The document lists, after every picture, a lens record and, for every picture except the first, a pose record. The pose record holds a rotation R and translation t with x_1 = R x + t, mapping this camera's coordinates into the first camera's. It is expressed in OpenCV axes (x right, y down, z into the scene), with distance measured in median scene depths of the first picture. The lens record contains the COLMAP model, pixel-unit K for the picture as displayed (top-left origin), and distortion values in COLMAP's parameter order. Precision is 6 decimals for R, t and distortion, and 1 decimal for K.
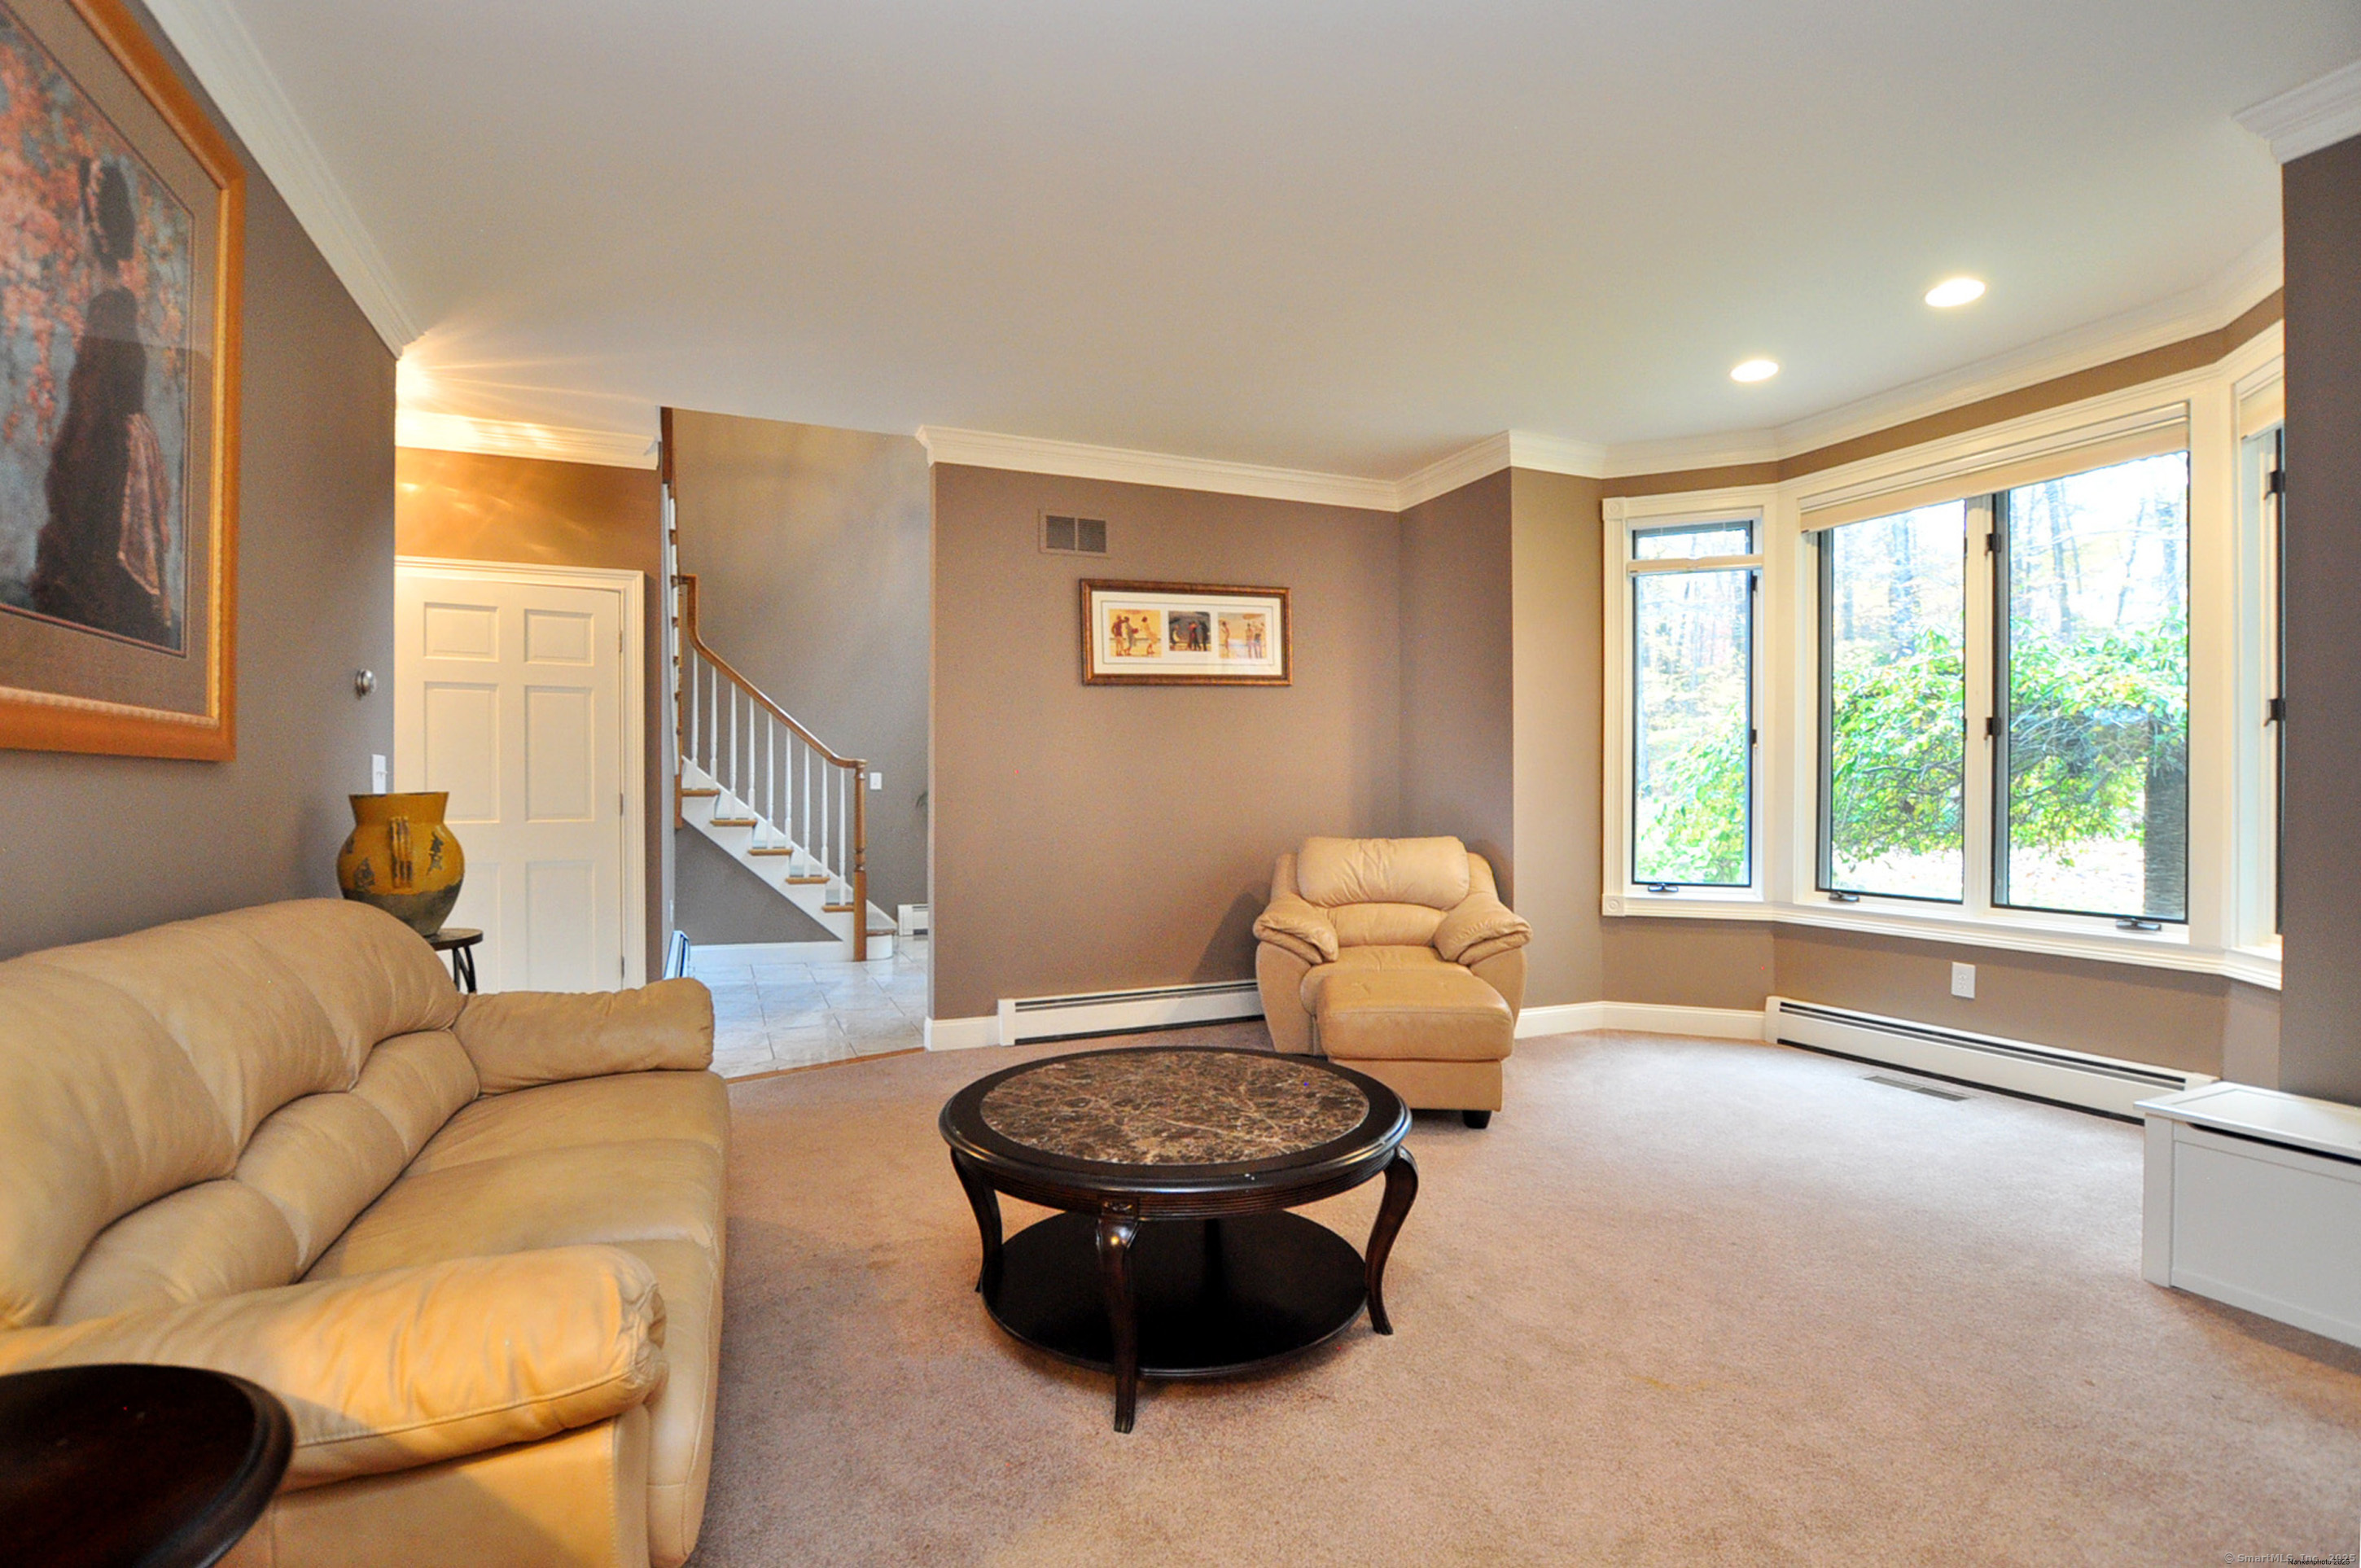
lens RADIAL K [[1073.5, 0, 1172.8], [0, 1073.5, 796.7], [0, 0, 1]] dist [-0.026407, 0.000060]
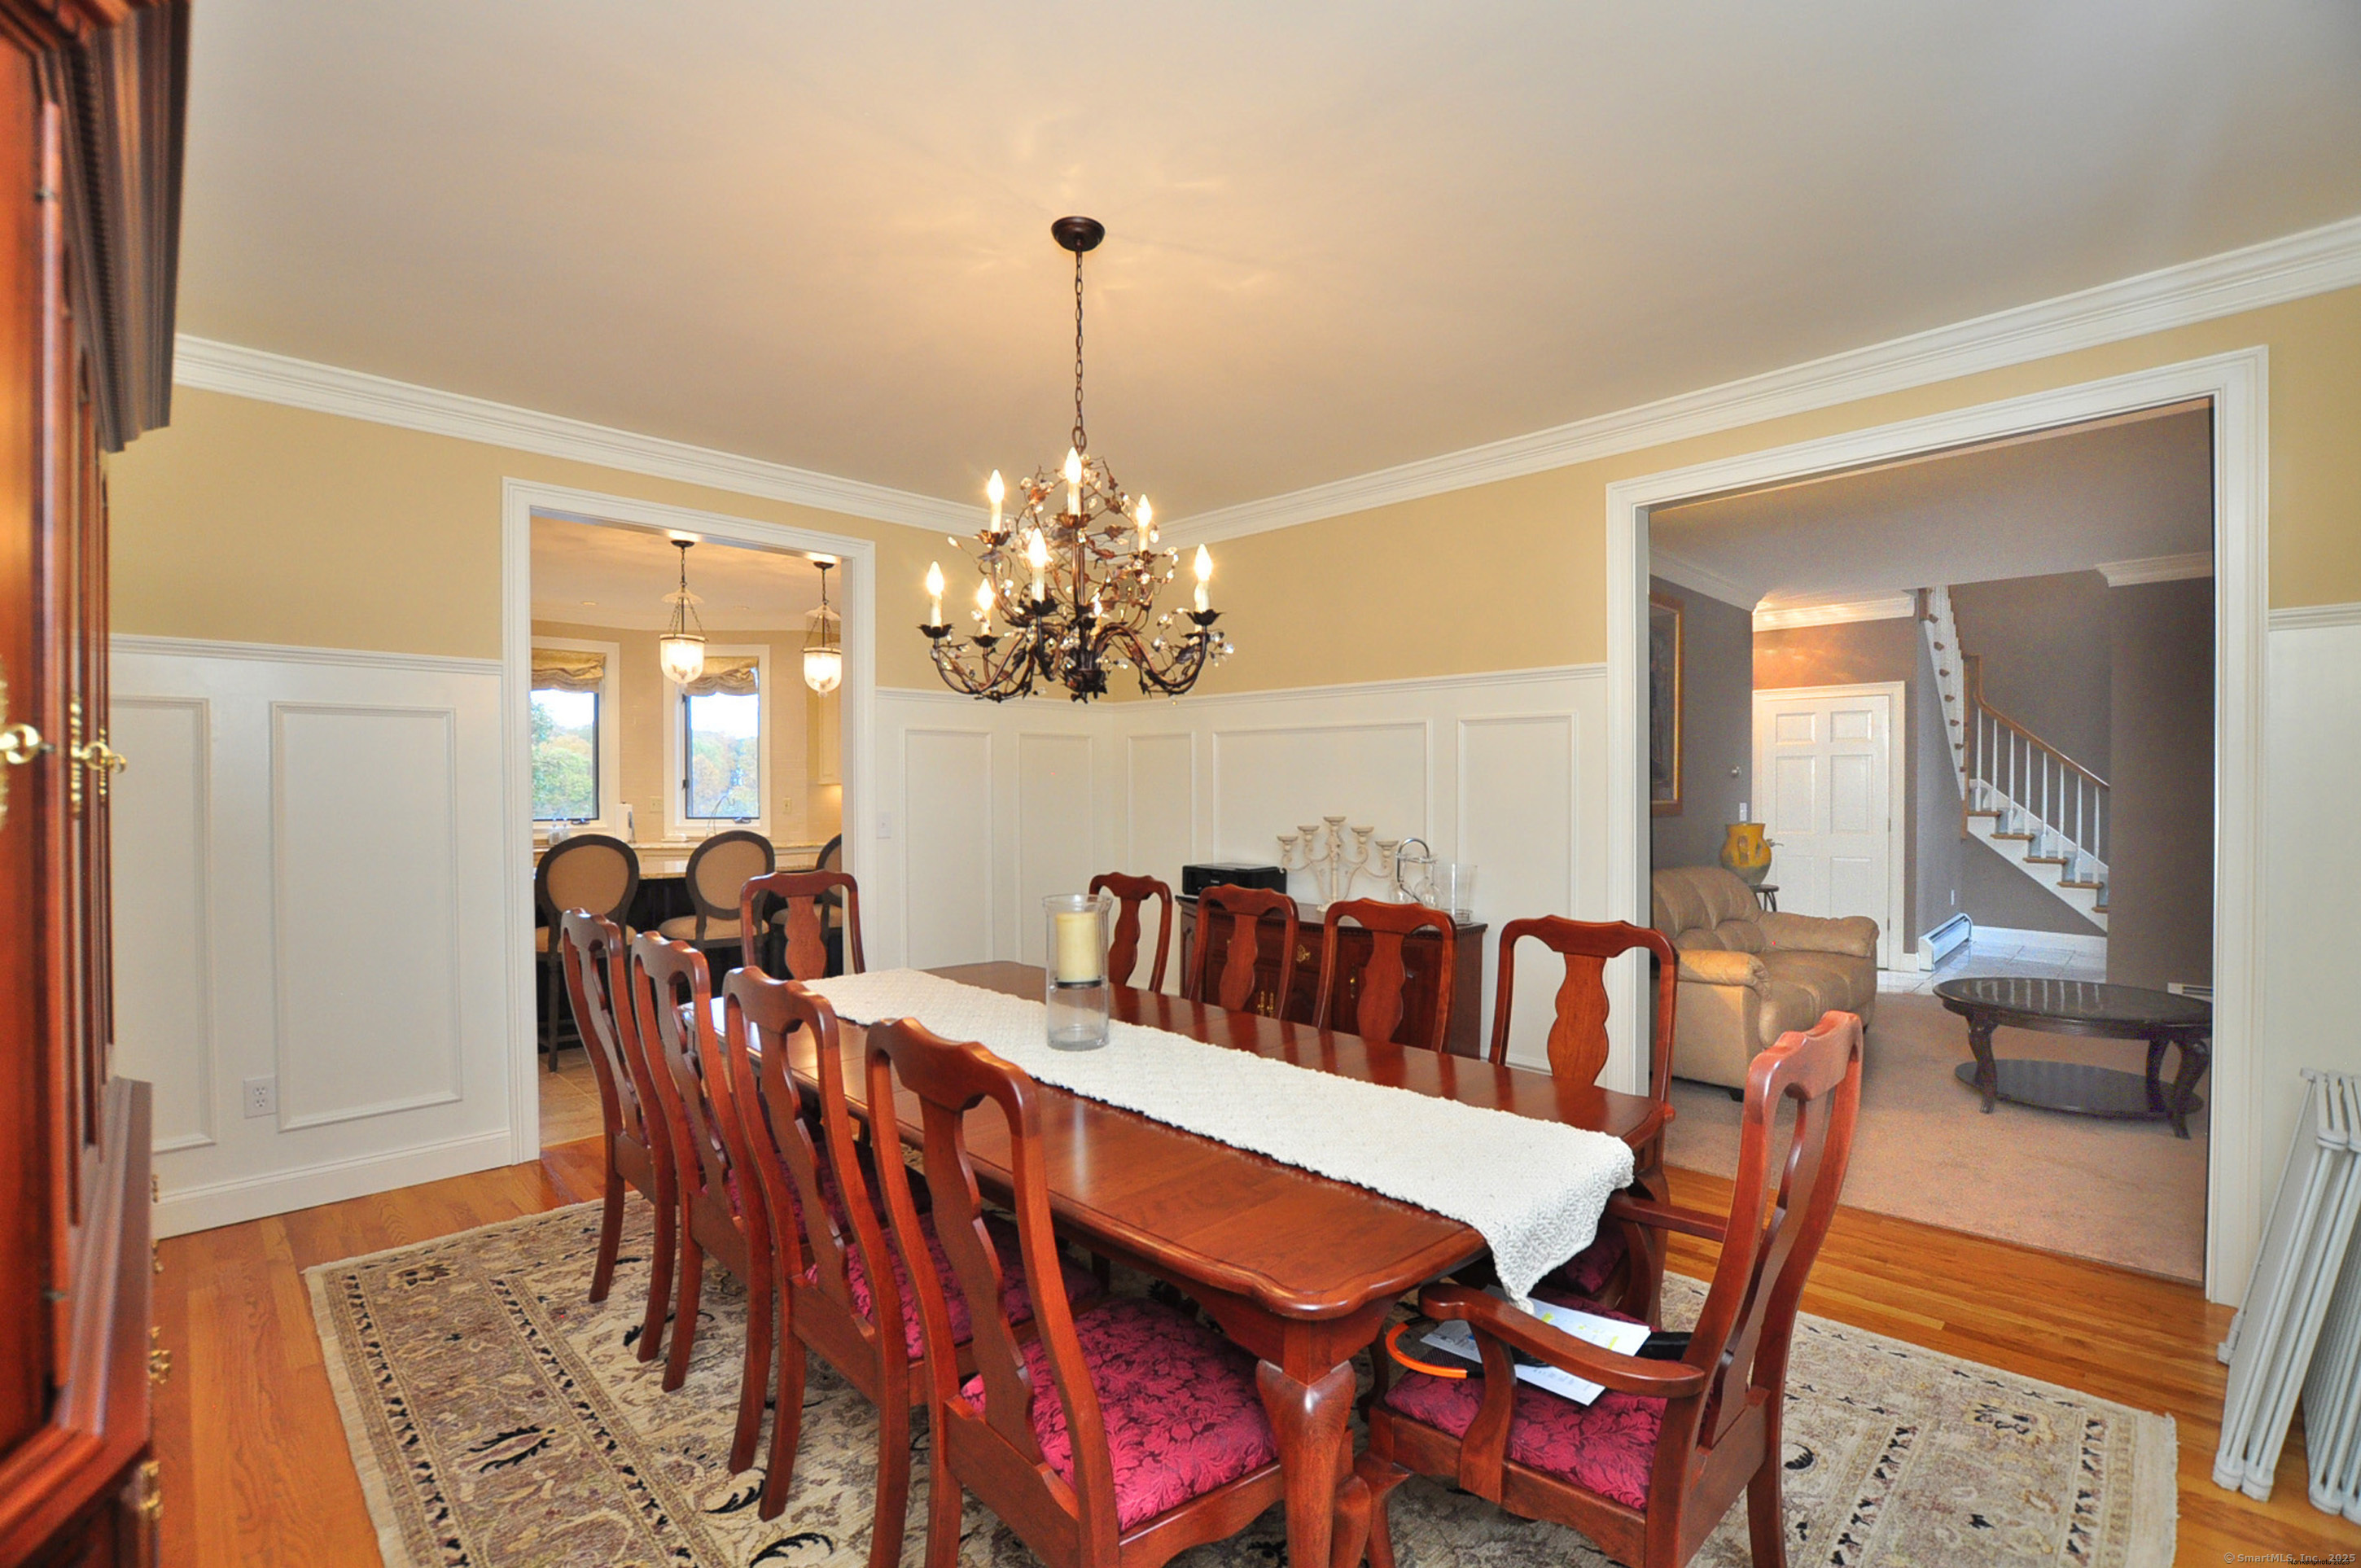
lens RADIAL K [[1035.3, 0, 1201.6], [0, 1035.3, 789.4], [0, 0, 1]] dist [-0.010595, 0.000009]
pose [[0.373434, -0.000927, -0.927656, 0.974226], [0.002354, 0.999997, -0.000052, -0.086462], [0.927654, -0.002164, 0.373435, -1.003787]]
